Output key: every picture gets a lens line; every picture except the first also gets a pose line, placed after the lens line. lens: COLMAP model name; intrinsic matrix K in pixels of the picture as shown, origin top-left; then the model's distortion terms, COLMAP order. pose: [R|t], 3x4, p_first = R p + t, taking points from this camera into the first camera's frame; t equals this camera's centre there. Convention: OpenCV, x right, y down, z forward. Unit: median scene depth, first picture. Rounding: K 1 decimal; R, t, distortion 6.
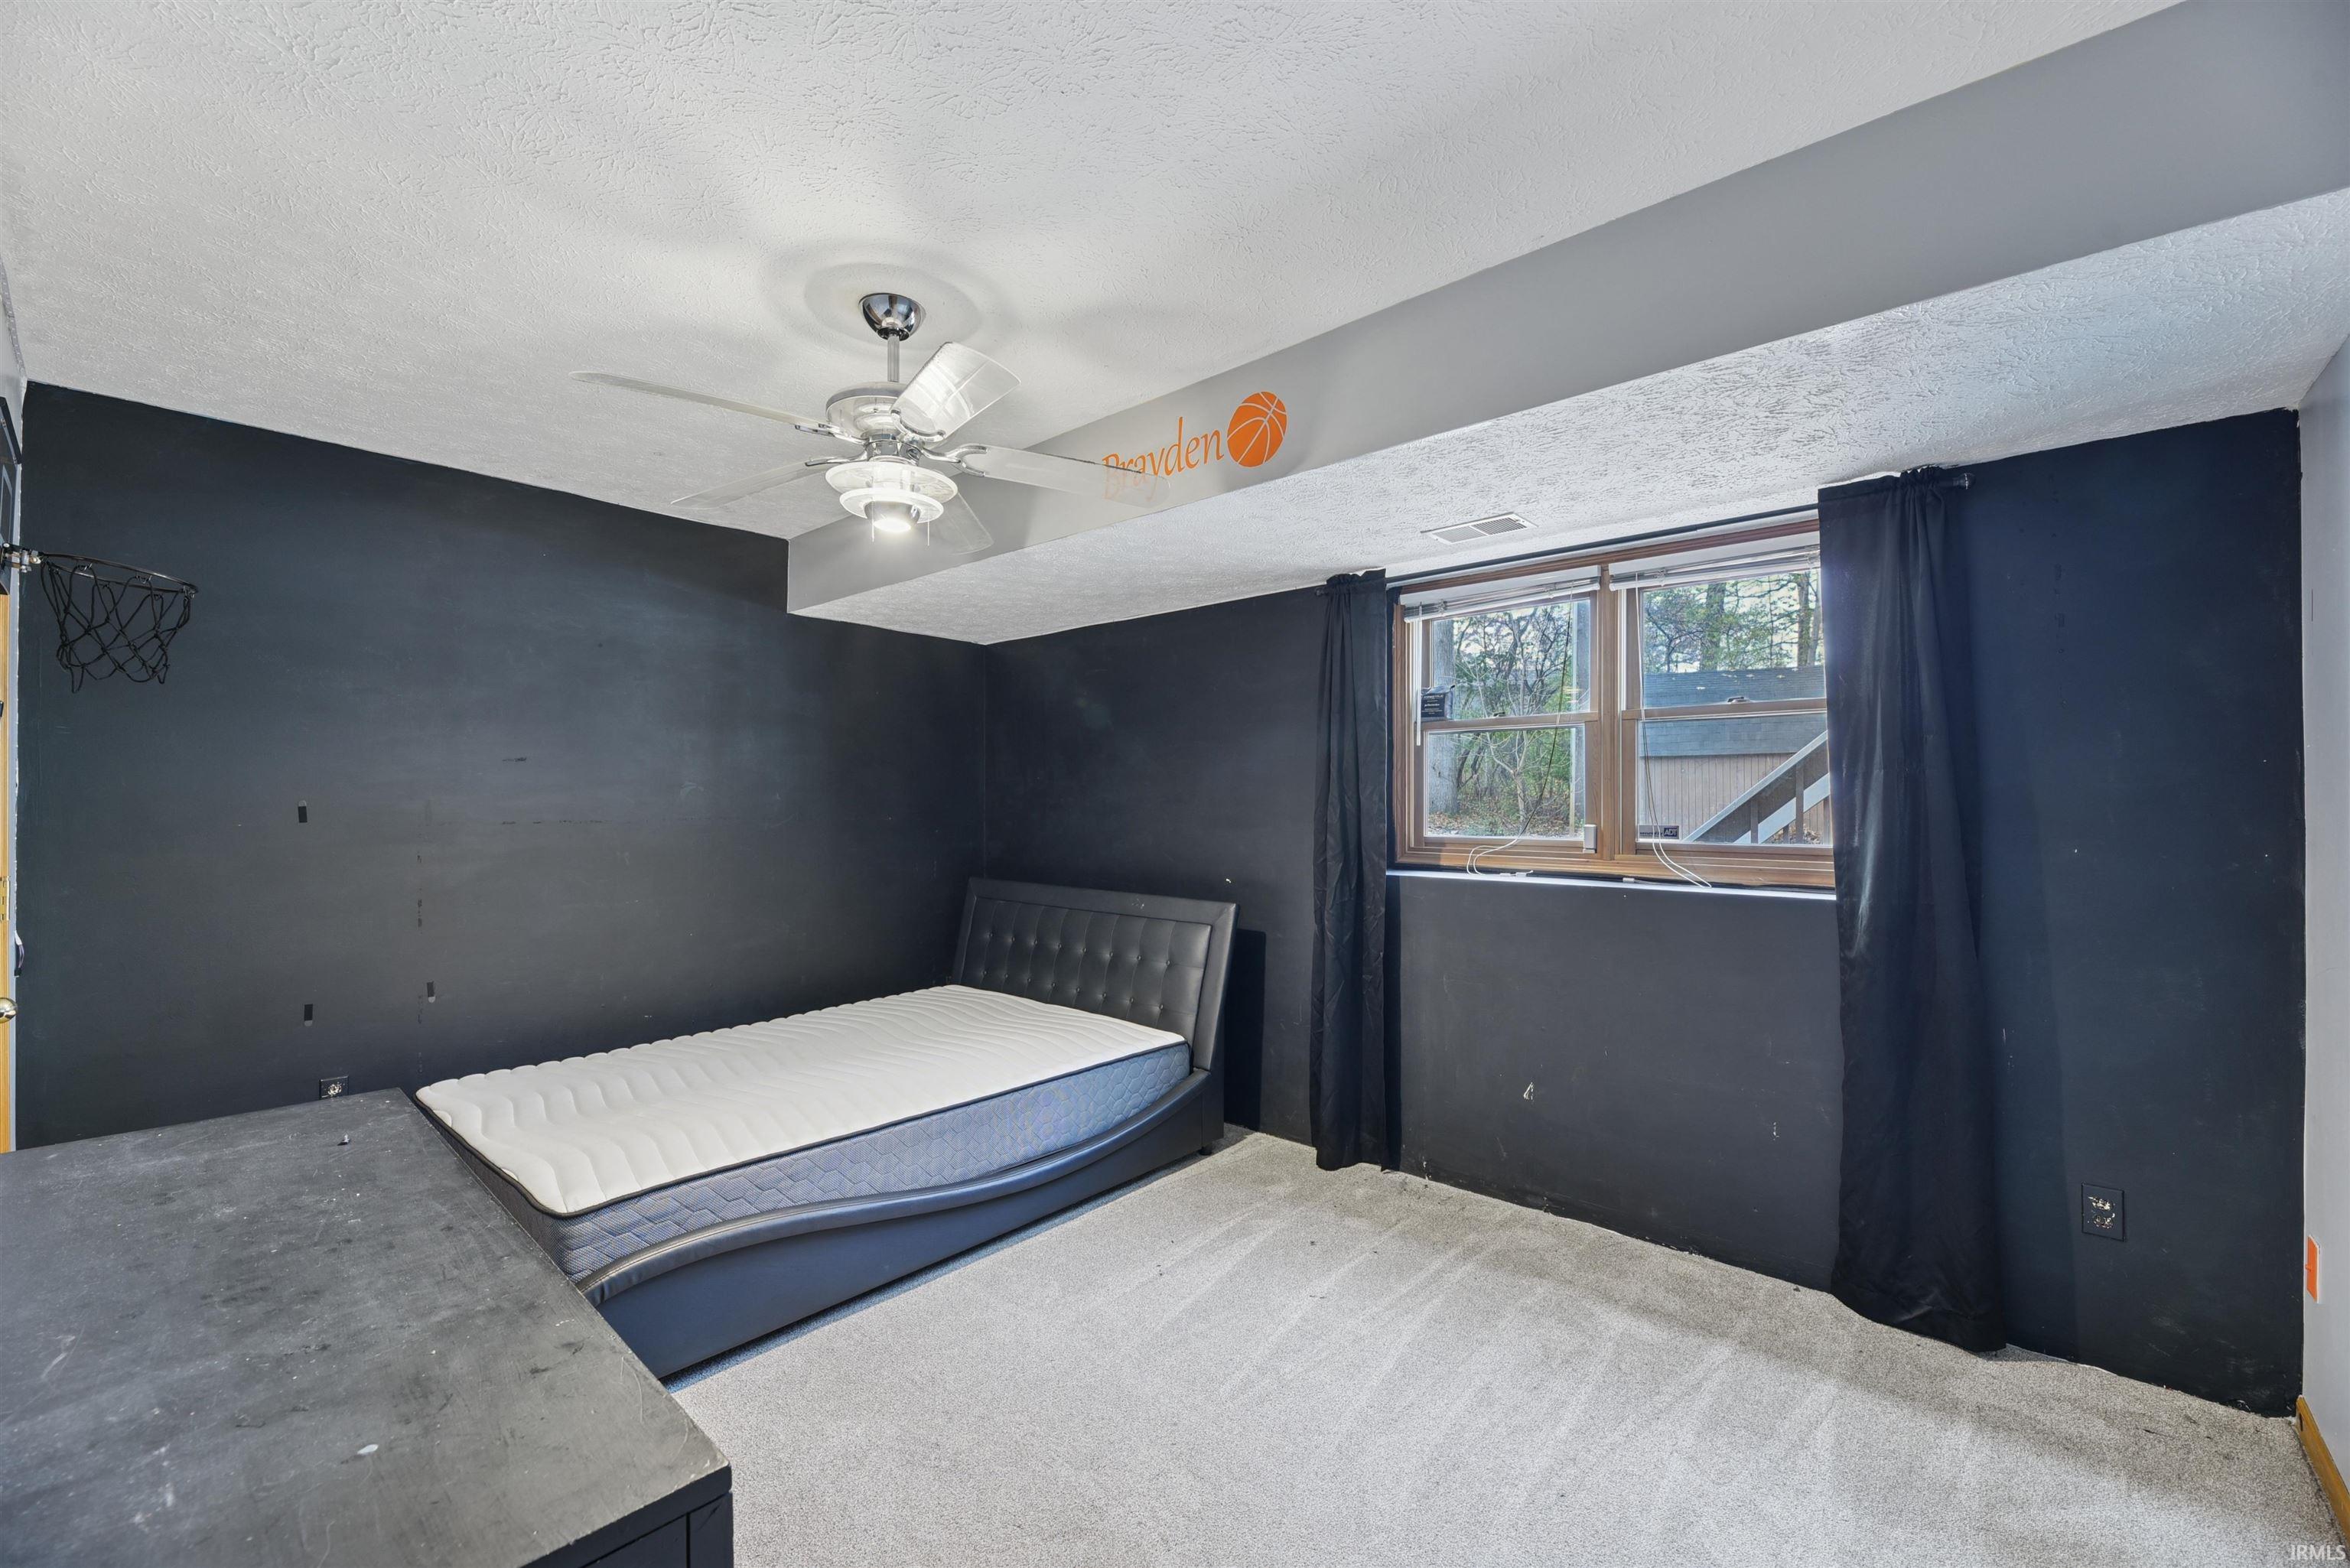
lens RADIAL K [[946.3, 0, 1191.5], [0, 946.3, 795.7], [0, 0, 1]] dist [0.000057, -0.000014]
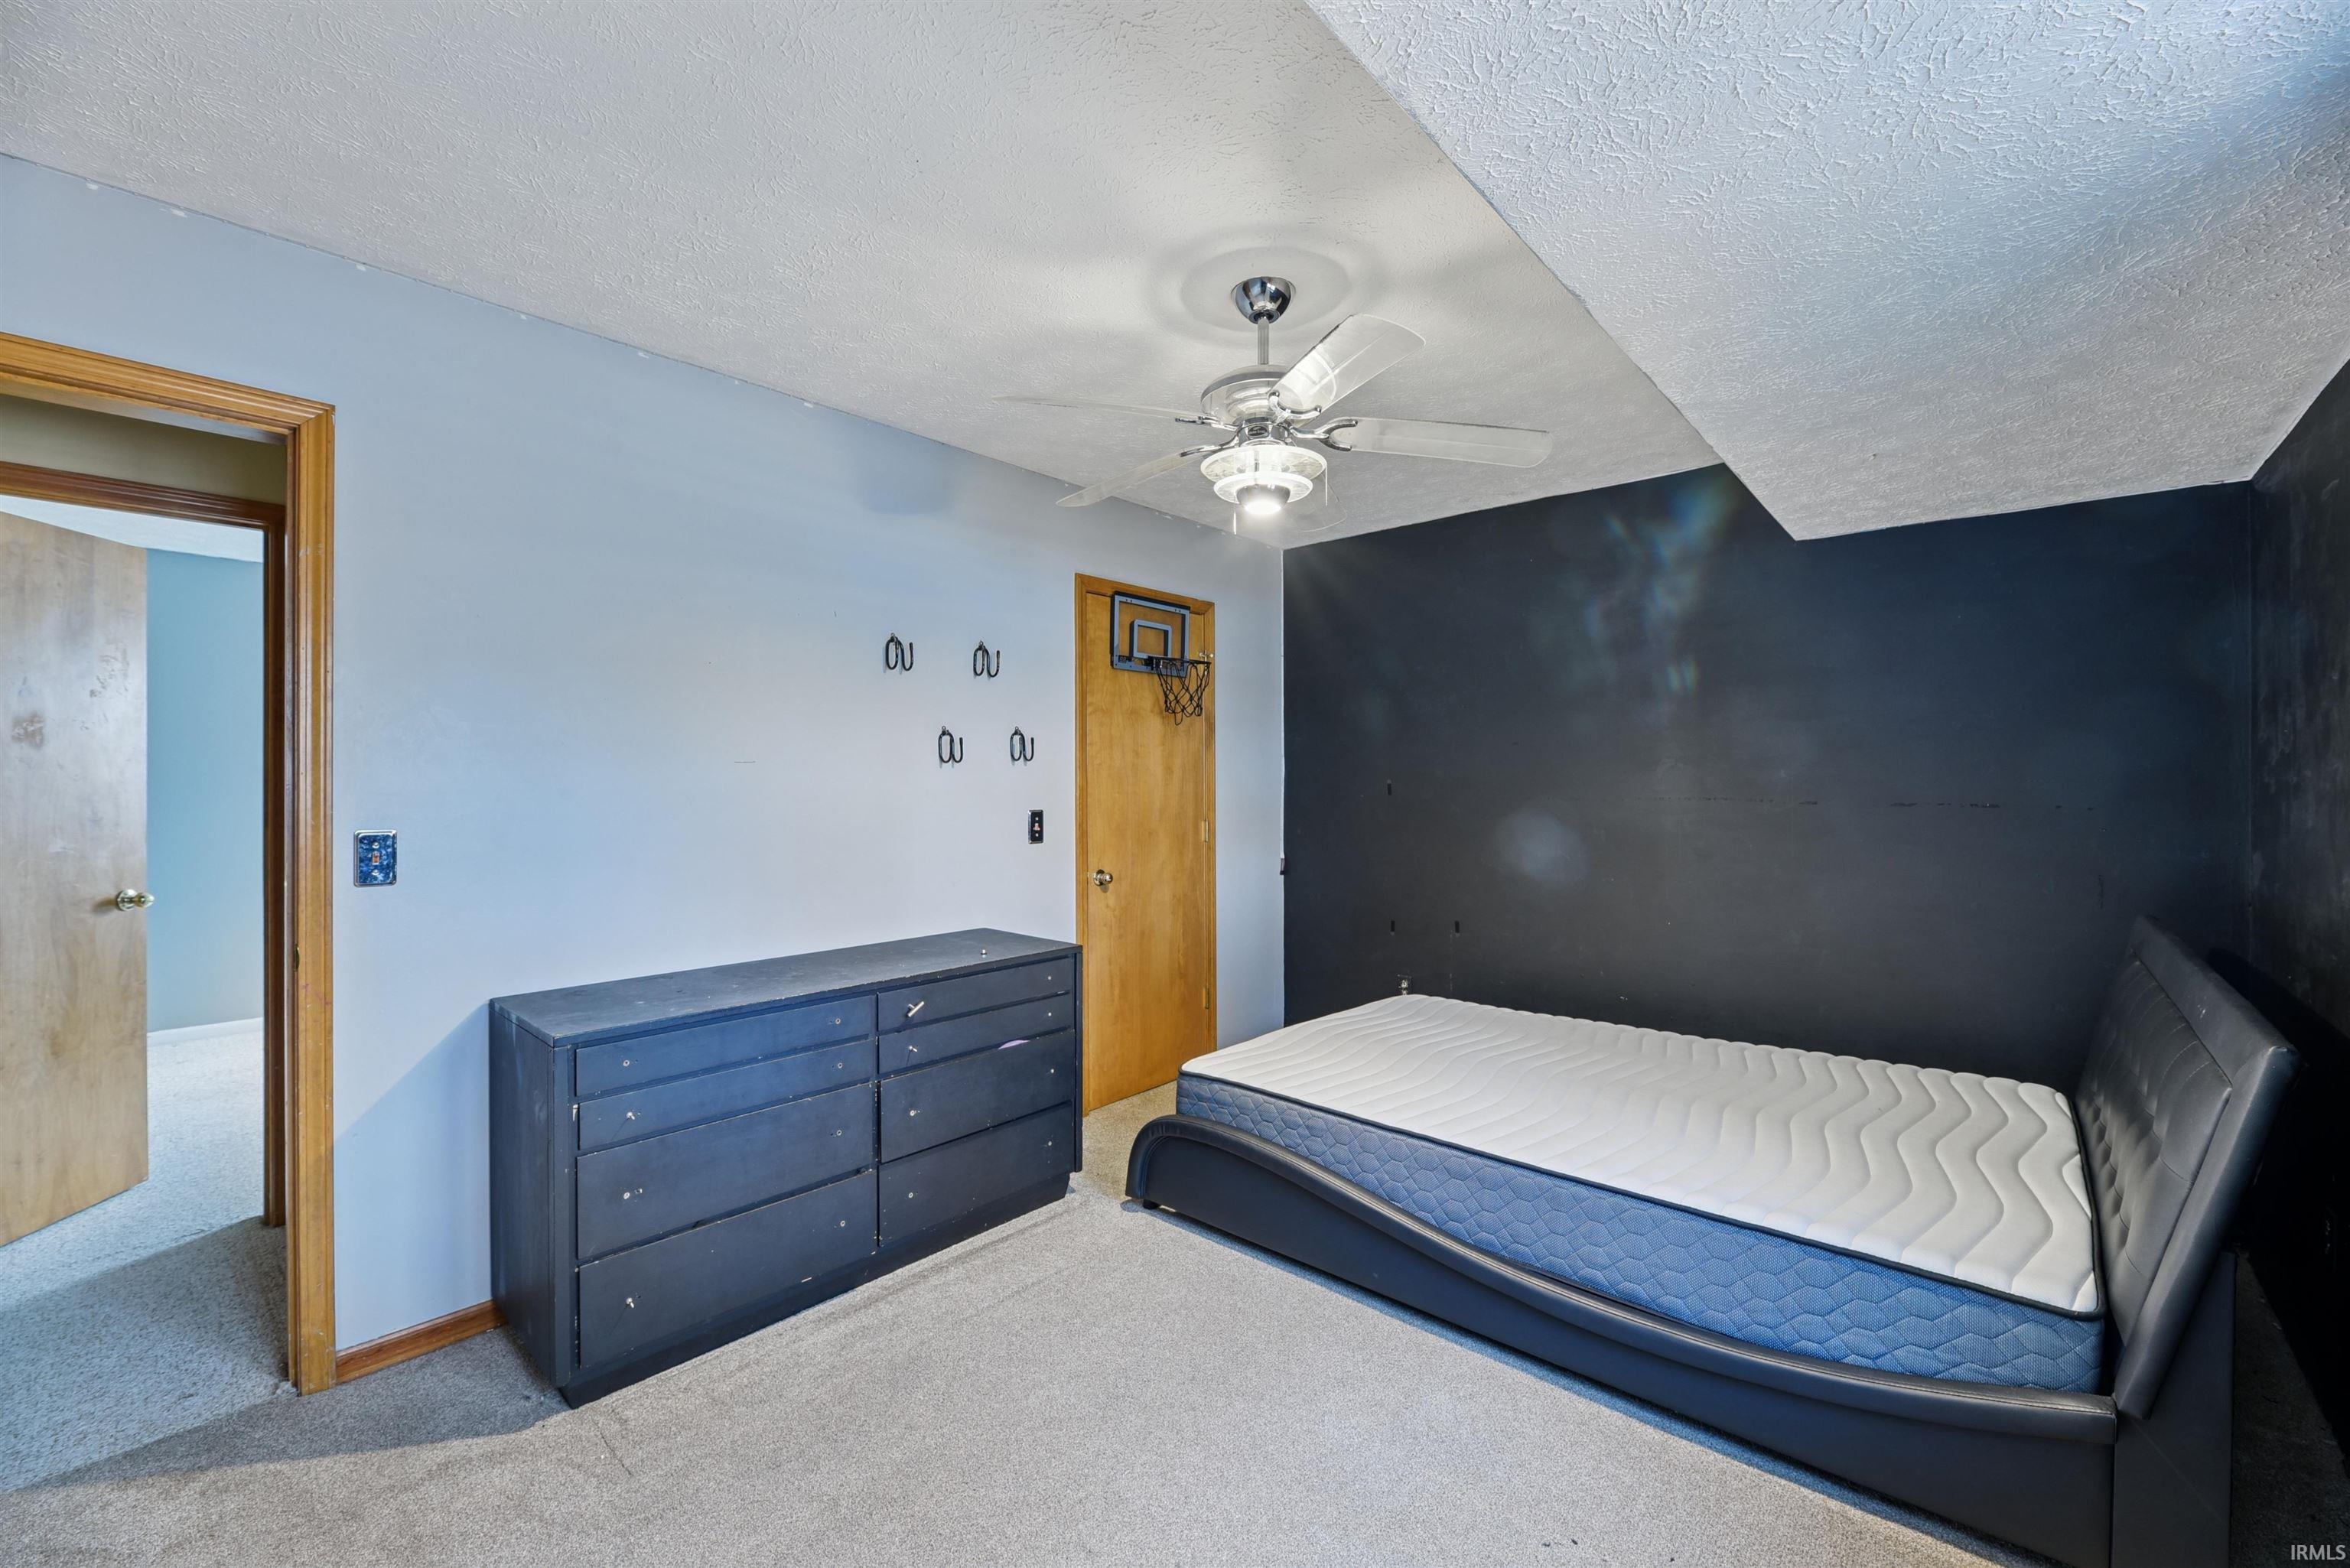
lens RADIAL K [[965.3, 0, 1175.0], [0, 965.3, 784.0], [0, 0, 1]] dist [-0.001880, -0.000331]
pose [[-0.010167, 0.006200, -0.999929, 0.635730], [0.006043, 0.999963, 0.006139, 0.001141], [0.999930, -0.005980, -0.010204, 0.808620]]
